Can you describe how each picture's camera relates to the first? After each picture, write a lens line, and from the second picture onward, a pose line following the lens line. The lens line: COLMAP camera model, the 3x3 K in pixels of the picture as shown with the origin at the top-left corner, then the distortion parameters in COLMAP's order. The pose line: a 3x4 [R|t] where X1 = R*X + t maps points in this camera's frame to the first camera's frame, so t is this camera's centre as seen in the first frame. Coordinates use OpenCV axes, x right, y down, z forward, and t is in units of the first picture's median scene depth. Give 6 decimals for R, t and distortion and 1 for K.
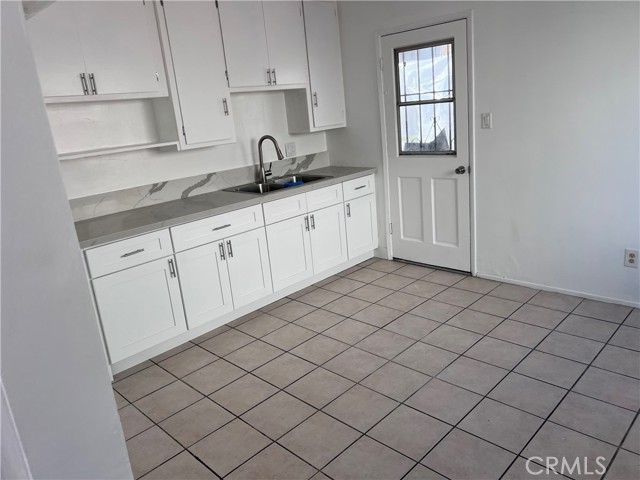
lens RADIAL K [[486.1, 0, 315.8], [0, 486.1, 238.3], [0, 0, 1]] dist [0.053699, -0.054280]
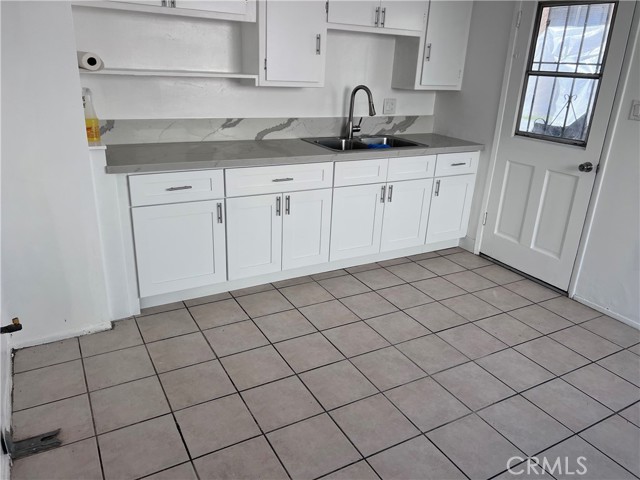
lens RADIAL K [[486.1, 0, 322.1], [0, 486.1, 238.6], [0, 0, 1]] dist [0.053699, -0.054280]
pose [[0.955219, 0.221583, -0.196107, 0.069947], [-0.203190, 0.972979, 0.109660, -0.027071], [0.215107, -0.064902, 0.974432, 0.121467]]
